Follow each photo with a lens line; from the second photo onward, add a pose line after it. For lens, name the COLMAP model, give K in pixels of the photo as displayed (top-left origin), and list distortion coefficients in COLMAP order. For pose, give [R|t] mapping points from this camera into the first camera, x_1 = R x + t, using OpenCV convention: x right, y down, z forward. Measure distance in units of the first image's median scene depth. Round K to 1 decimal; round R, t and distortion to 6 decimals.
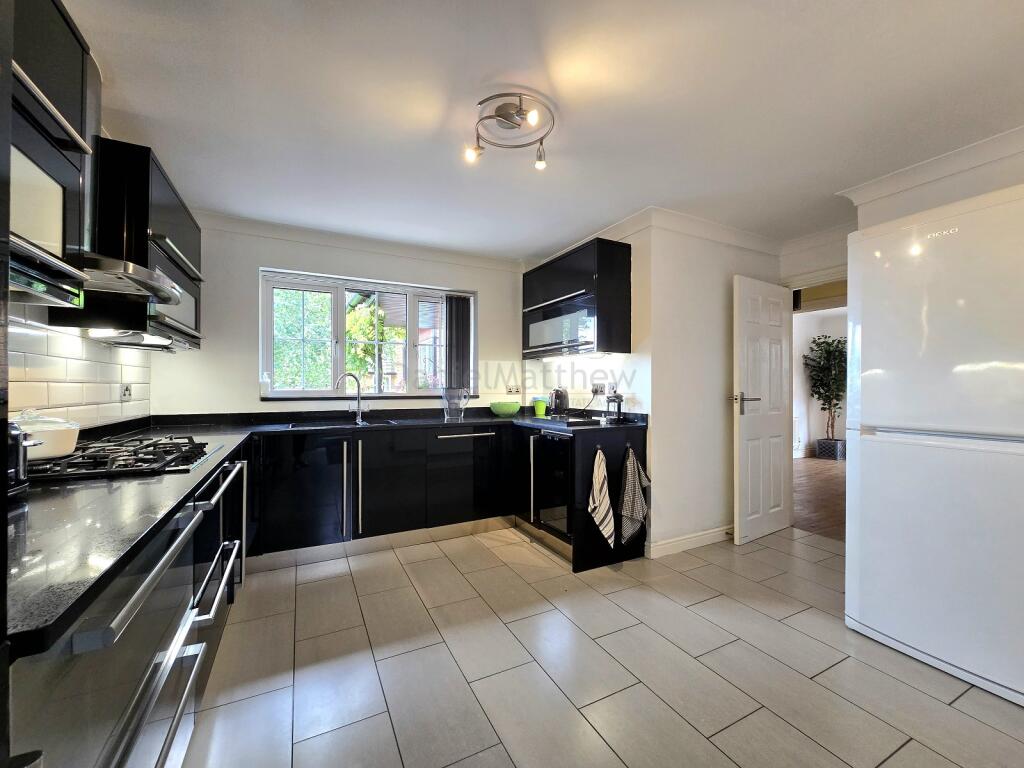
lens RADIAL K [[421.3, 0, 516.8], [0, 421.3, 383.8], [0, 0, 1]] dist [-0.002096, 0.000094]
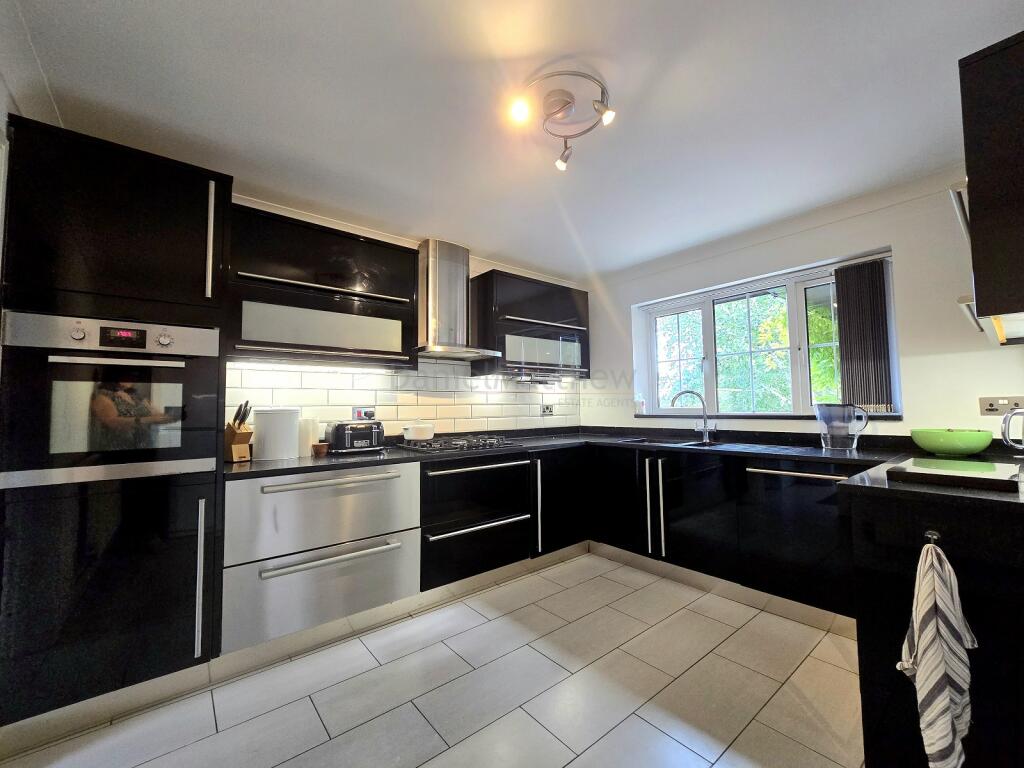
lens RADIAL K [[421.3, 0, 516.8], [0, 421.3, 383.8], [0, 0, 1]] dist [-0.002096, 0.000094]
pose [[0.207805, -0.059612, -0.976352, 0.440359], [0.019016, 0.998199, -0.056899, 0.006353], [0.977985, -0.006743, 0.208564, 0.393604]]
